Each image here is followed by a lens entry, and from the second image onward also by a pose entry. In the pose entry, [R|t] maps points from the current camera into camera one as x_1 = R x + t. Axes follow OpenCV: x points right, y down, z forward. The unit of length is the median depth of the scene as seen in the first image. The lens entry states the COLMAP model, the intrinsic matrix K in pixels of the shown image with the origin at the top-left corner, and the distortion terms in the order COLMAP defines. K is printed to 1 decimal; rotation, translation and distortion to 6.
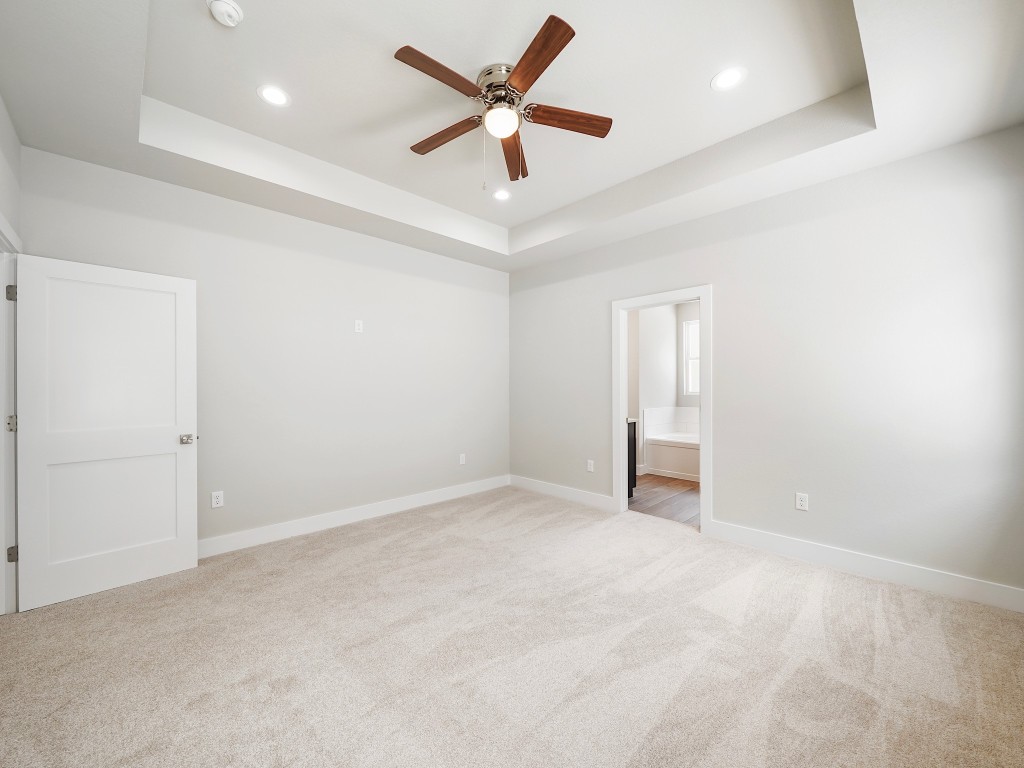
lens RADIAL K [[404.6, 0, 508.6], [0, 404.6, 386.7], [0, 0, 1]] dist [-0.007184, 0.000392]
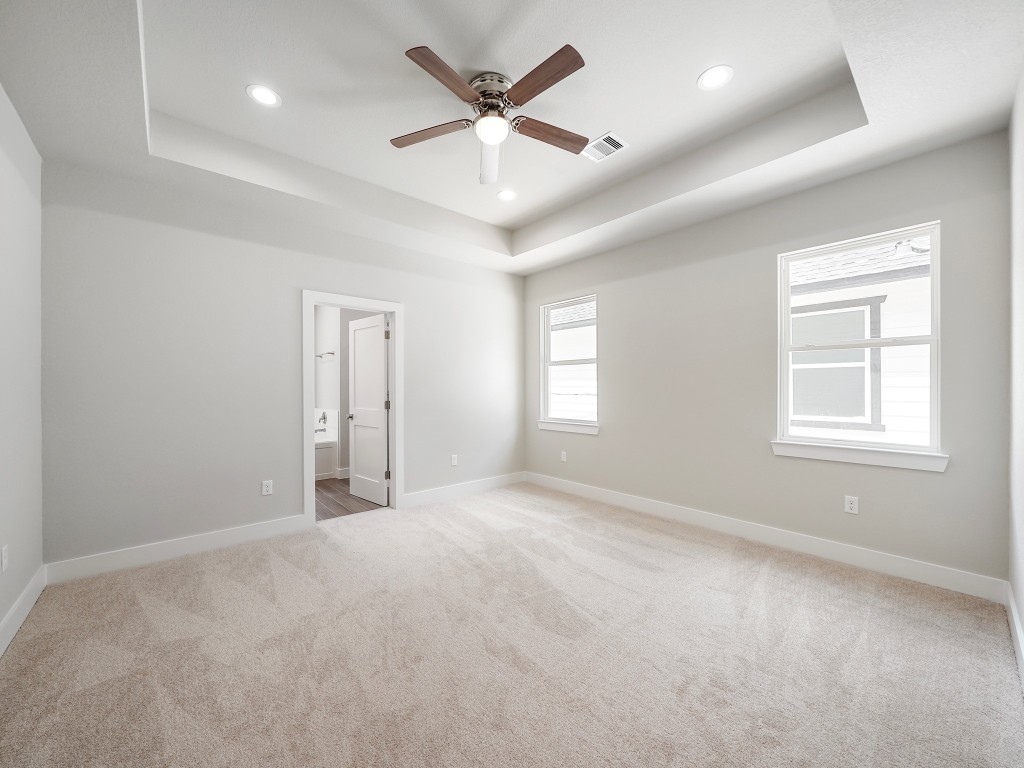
lens RADIAL K [[404.6, 0, 508.3], [0, 404.6, 387.4], [0, 0, 1]] dist [-0.007184, 0.000392]
pose [[0.032465, 0.002555, 0.999470, -0.697007], [0.003952, 0.999989, -0.002685, 0.005880], [-0.999465, 0.004037, 0.032454, 0.621188]]
